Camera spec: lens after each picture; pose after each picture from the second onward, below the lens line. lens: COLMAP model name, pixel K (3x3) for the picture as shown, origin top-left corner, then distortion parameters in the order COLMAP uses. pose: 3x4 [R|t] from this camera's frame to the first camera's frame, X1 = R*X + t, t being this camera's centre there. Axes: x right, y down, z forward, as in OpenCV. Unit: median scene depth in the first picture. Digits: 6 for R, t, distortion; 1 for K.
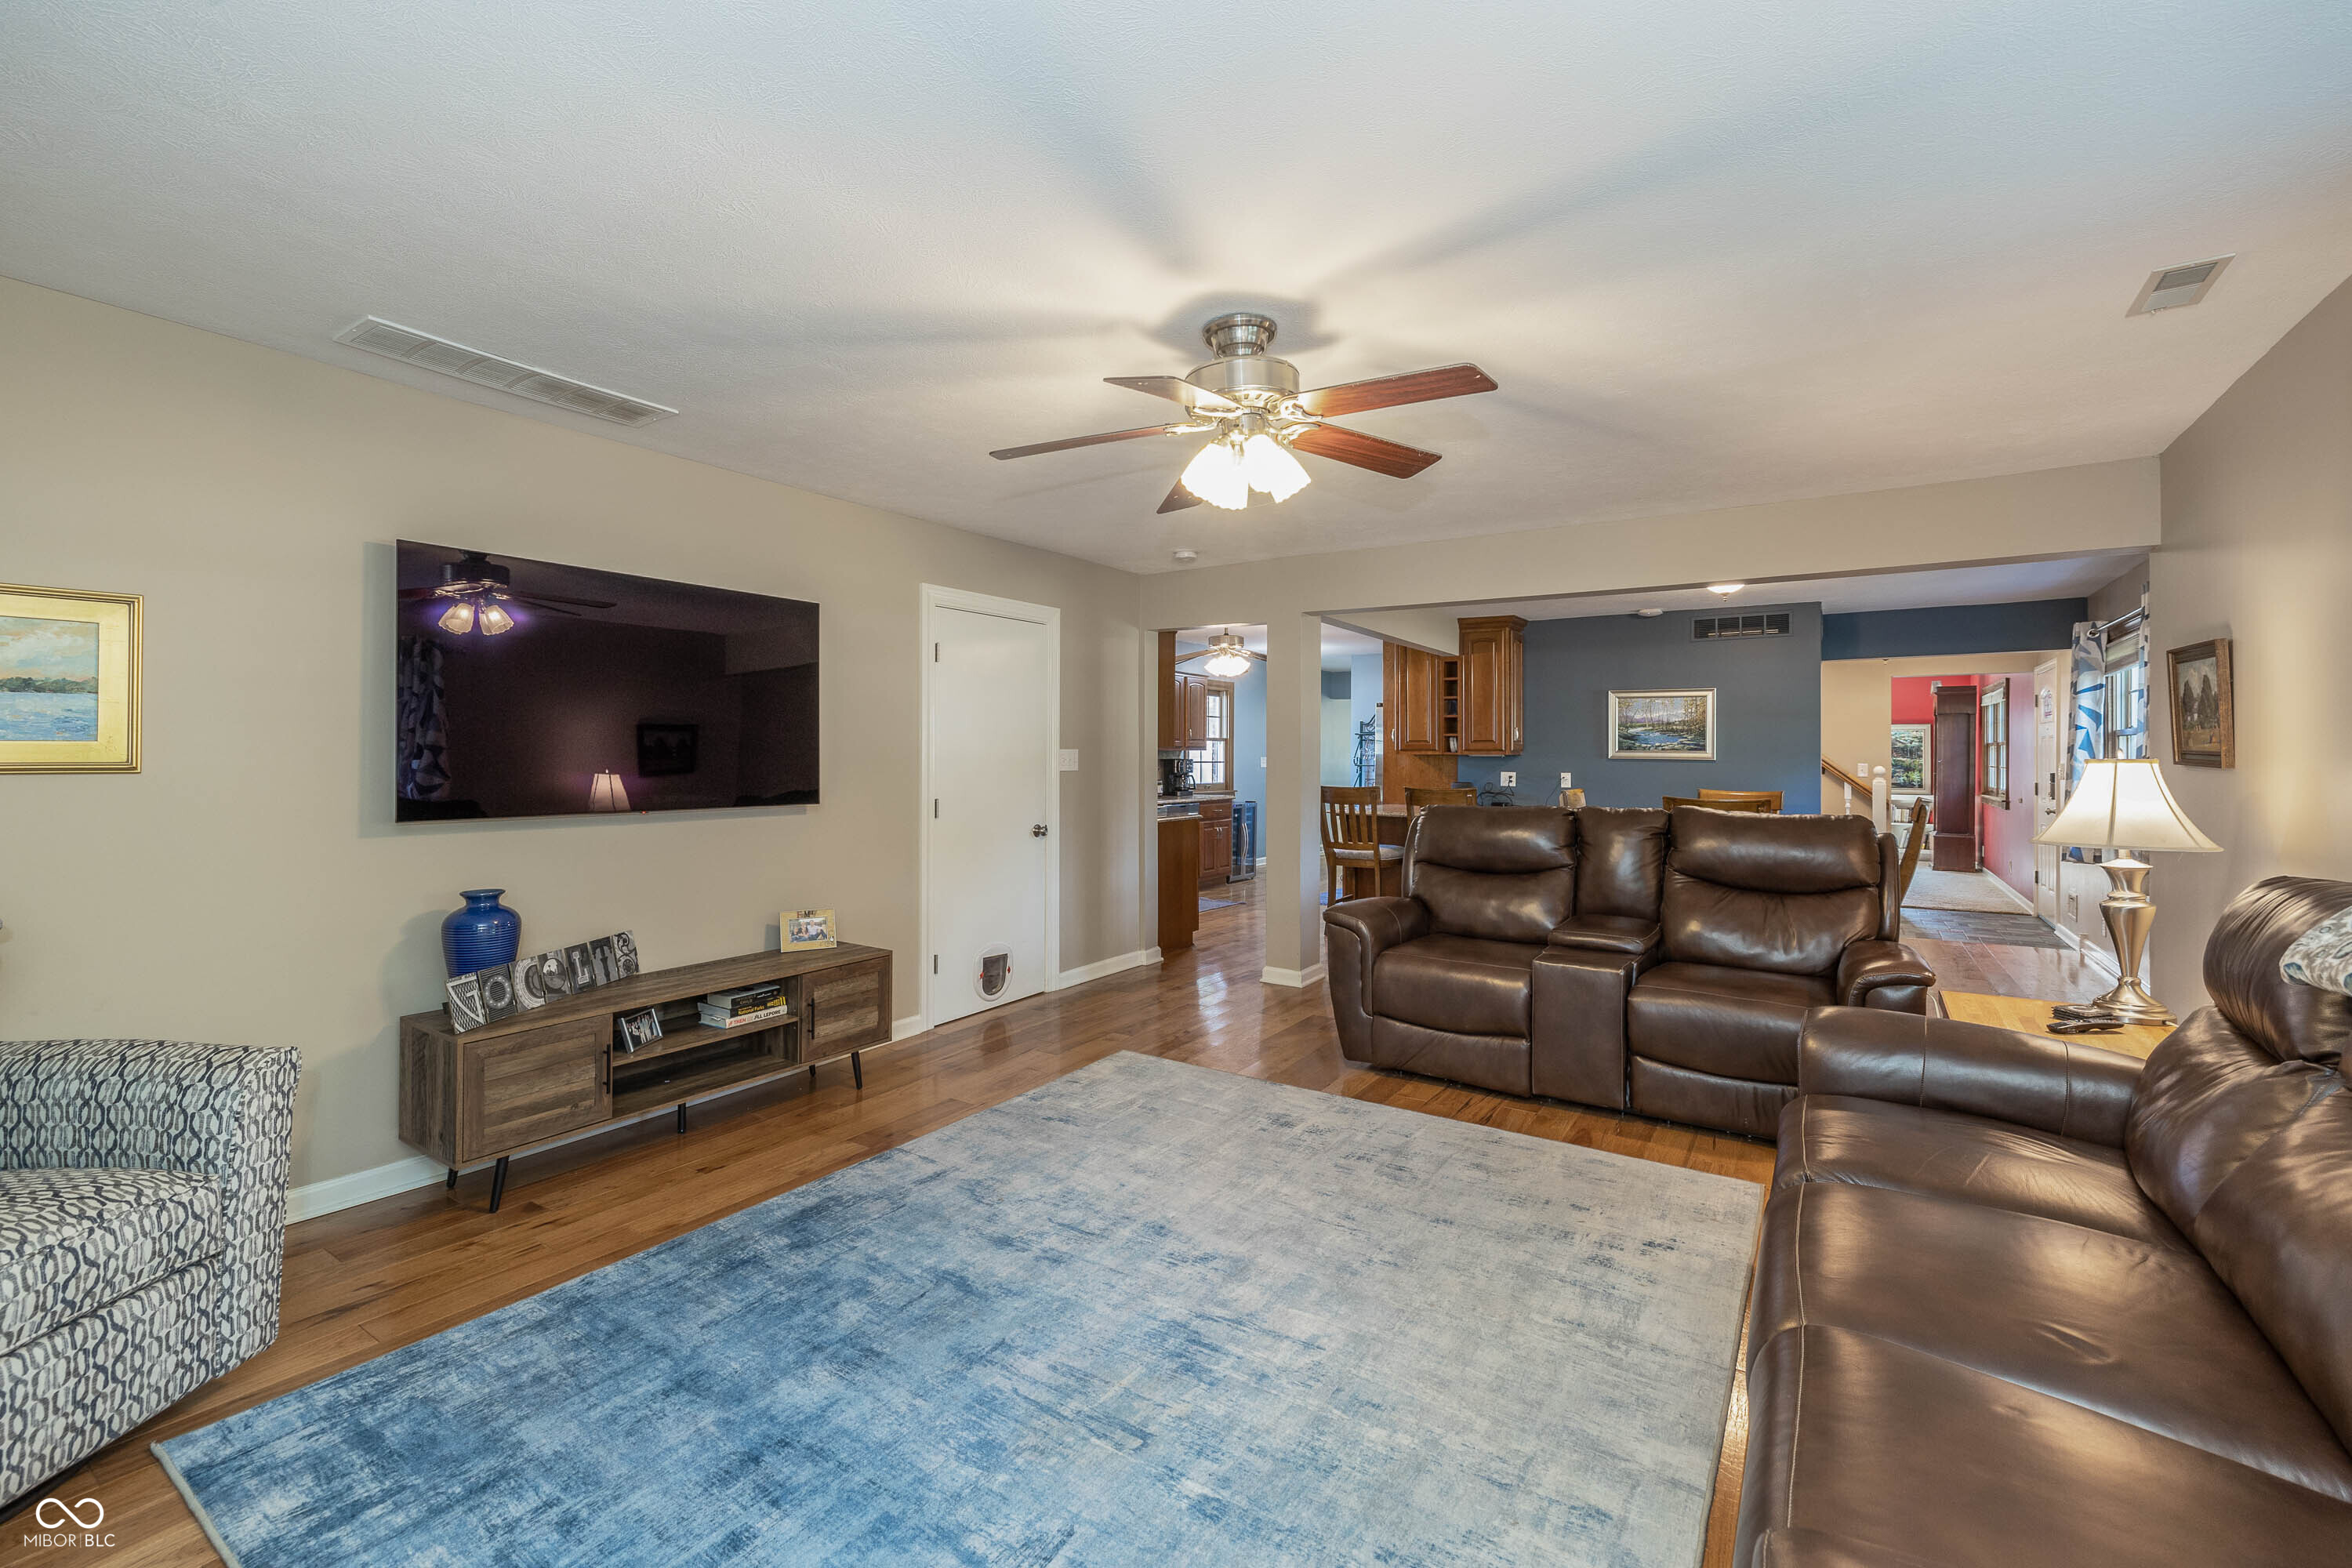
lens RADIAL K [[996.4, 0, 1180.0], [0, 996.4, 775.1], [0, 0, 1]] dist [-0.000266, -0.000160]
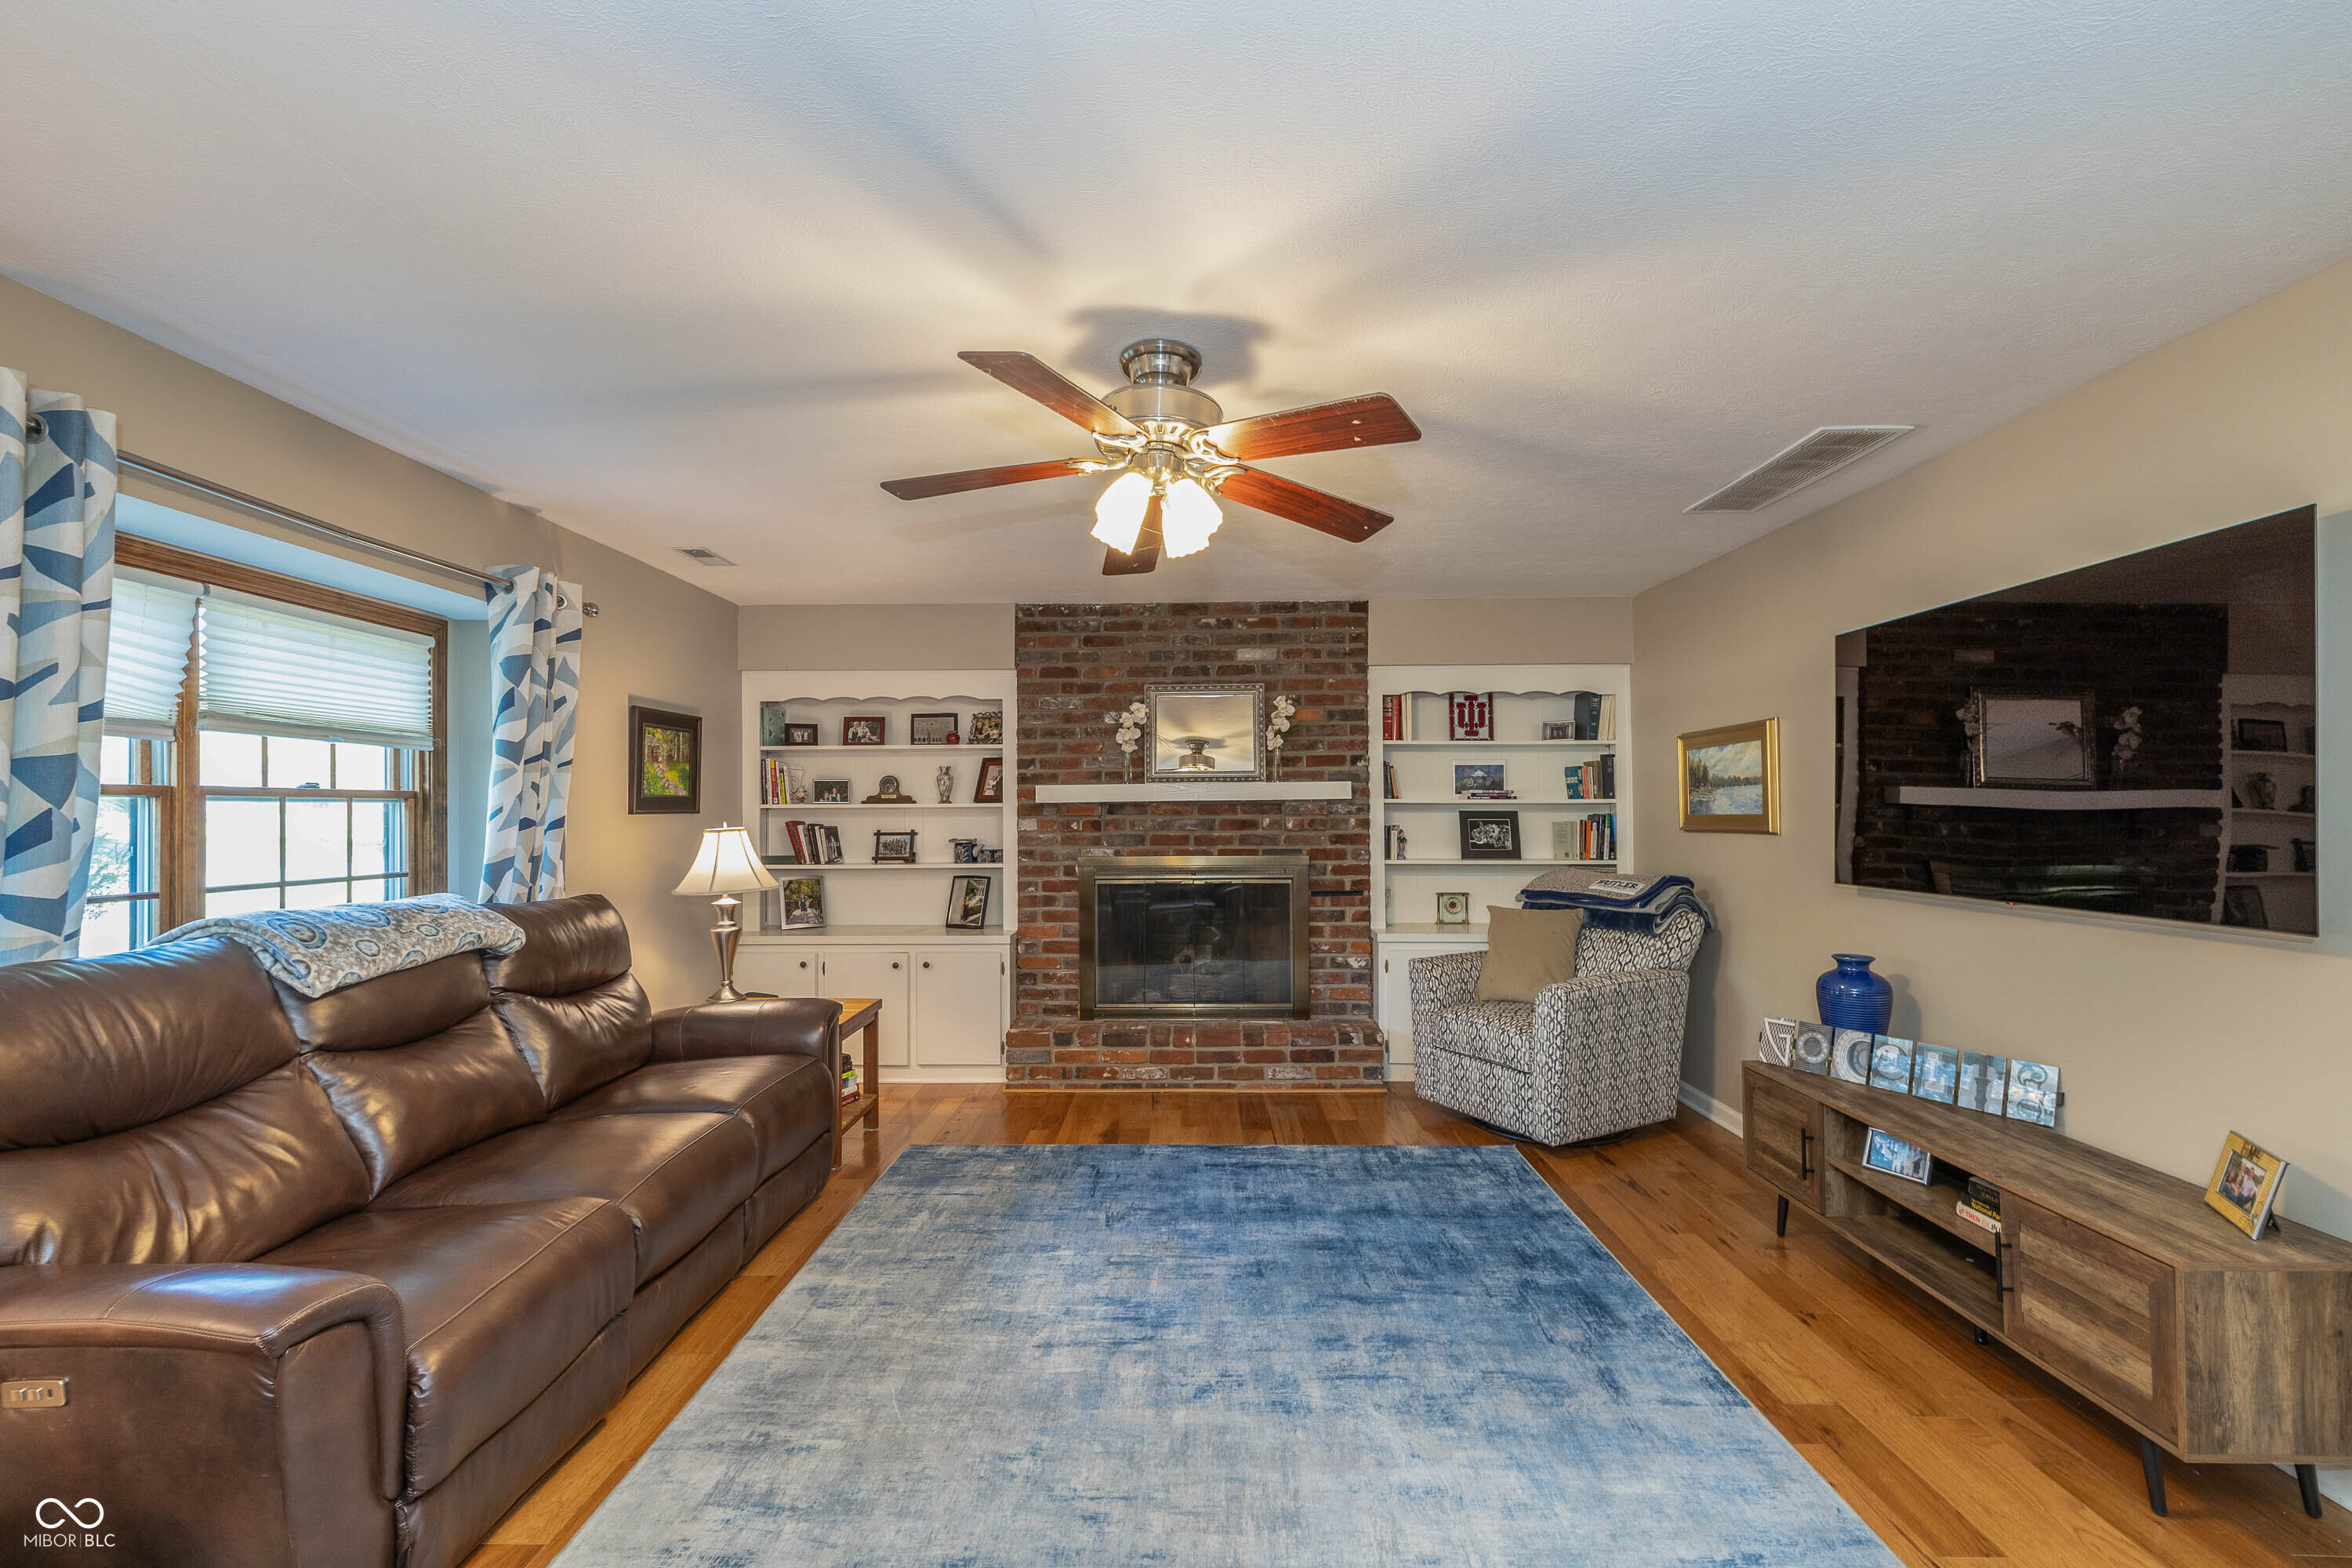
lens RADIAL K [[1006.4, 0, 1176.5], [0, 1006.4, 815.9], [0, 0, 1]] dist [0.001622, 0.000099]
pose [[-0.846894, 0.000400, -0.531762, 0.535107], [-0.009167, 0.999840, 0.015352, -0.046517], [0.531683, 0.017876, -0.846755, 1.771822]]
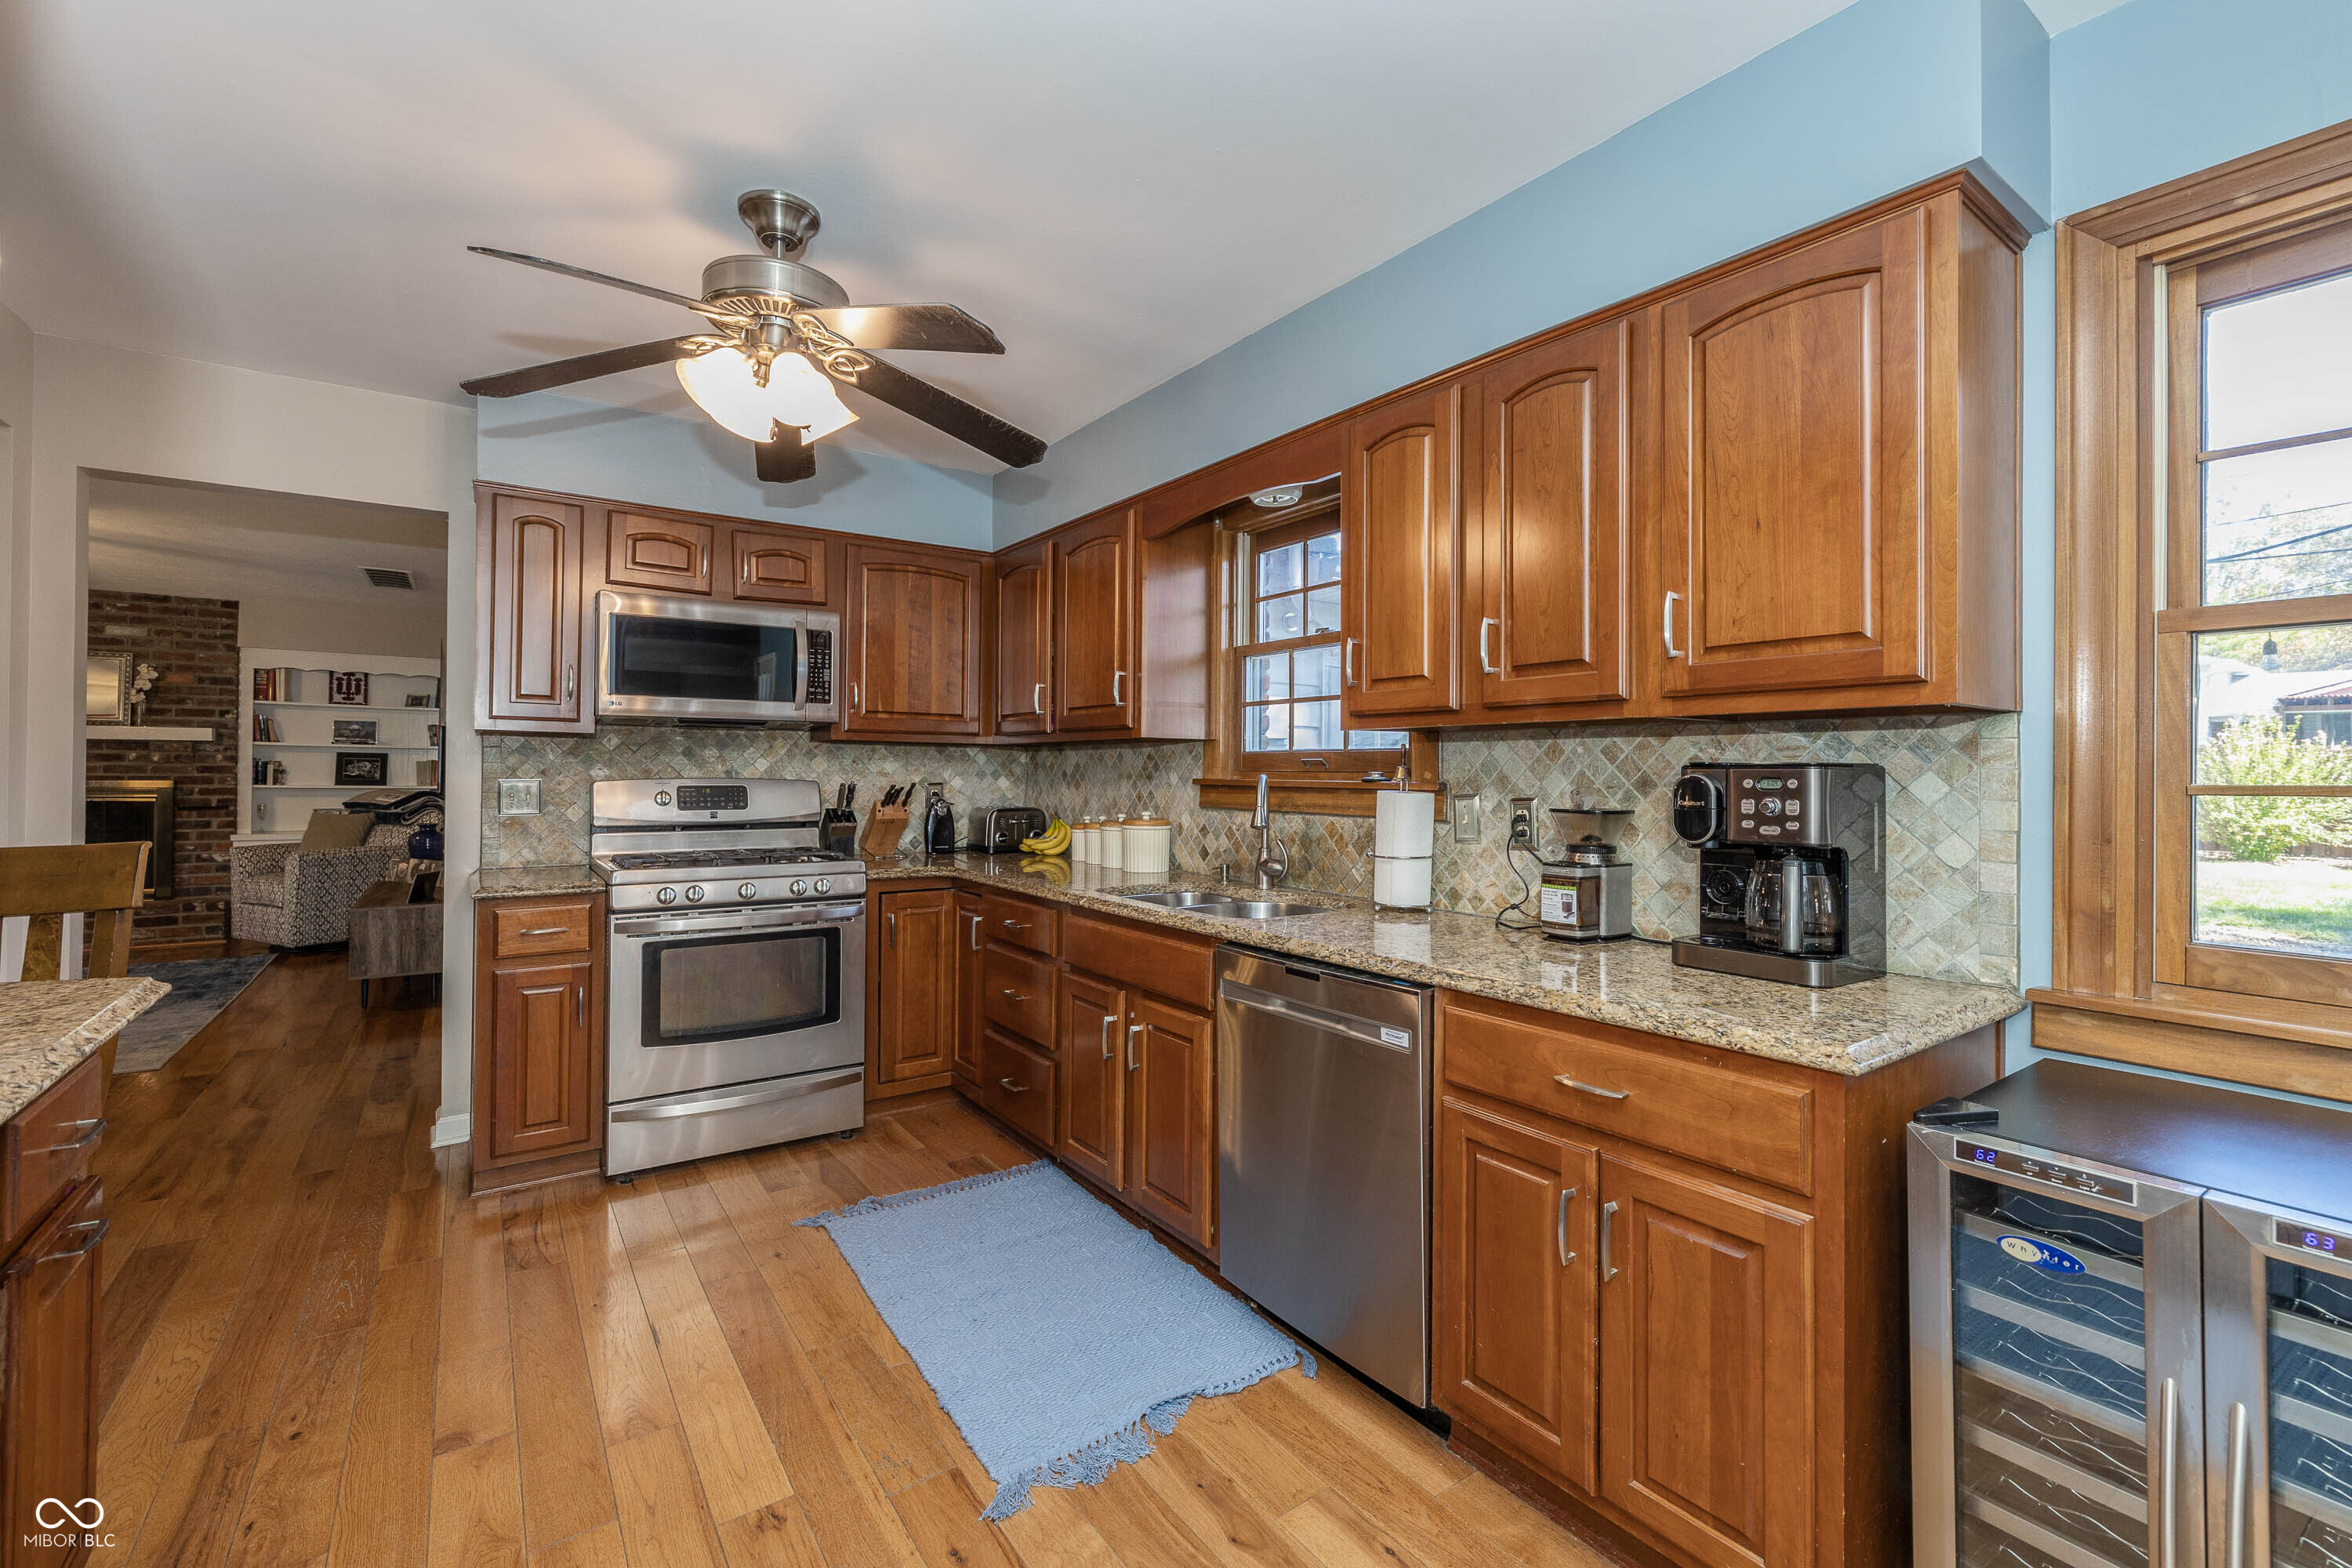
lens RADIAL K [[996.4, 0, 1180.0], [0, 996.4, 775.1], [0, 0, 1]] dist [-0.000266, -0.000160]
pose [[-0.362537, -0.009831, -0.931918, 0.767483], [-0.030072, 0.999547, 0.001154, -0.041968], [0.931484, 0.028443, -0.362668, 3.578404]]
